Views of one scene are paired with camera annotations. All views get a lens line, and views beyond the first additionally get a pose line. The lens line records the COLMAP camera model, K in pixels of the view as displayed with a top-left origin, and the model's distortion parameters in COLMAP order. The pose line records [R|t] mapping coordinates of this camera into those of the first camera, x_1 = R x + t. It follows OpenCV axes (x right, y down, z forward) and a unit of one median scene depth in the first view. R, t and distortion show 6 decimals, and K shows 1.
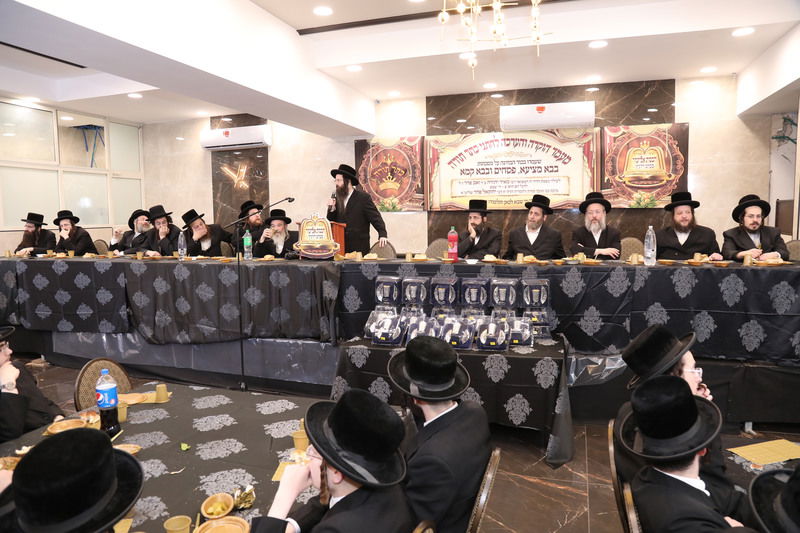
lens RADIAL K [[560.0, 0, 400.4], [0, 560.0, 266.3], [0, 0, 1]] dist [-0.034458, 0.001016]
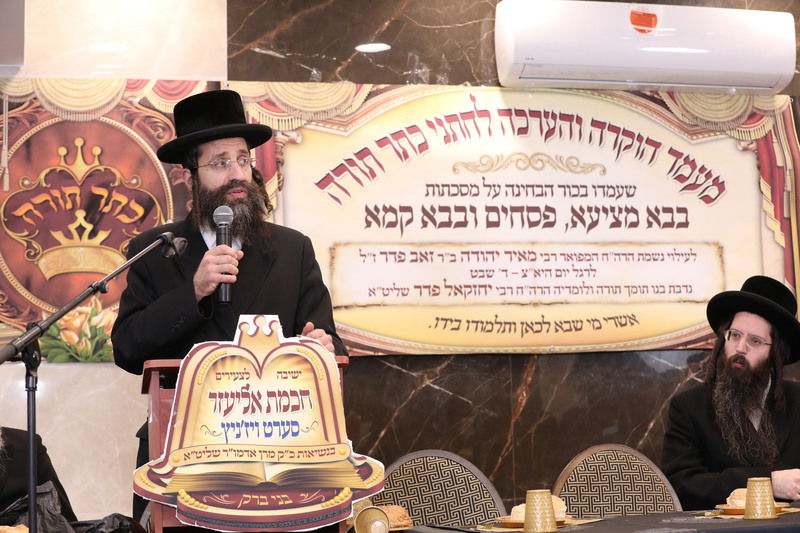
lens RADIAL K [[1710.3, 0, 400.0], [0, 1710.3, 265.9], [0, 0, 1]] dist [-0.236079, 0.000000]
pose [[0.864871, 0.035310, 0.500750, -0.302642], [0.059387, 0.983321, -0.171909, -0.000240], [-0.498468, 0.178417, 0.848350, 0.293464]]
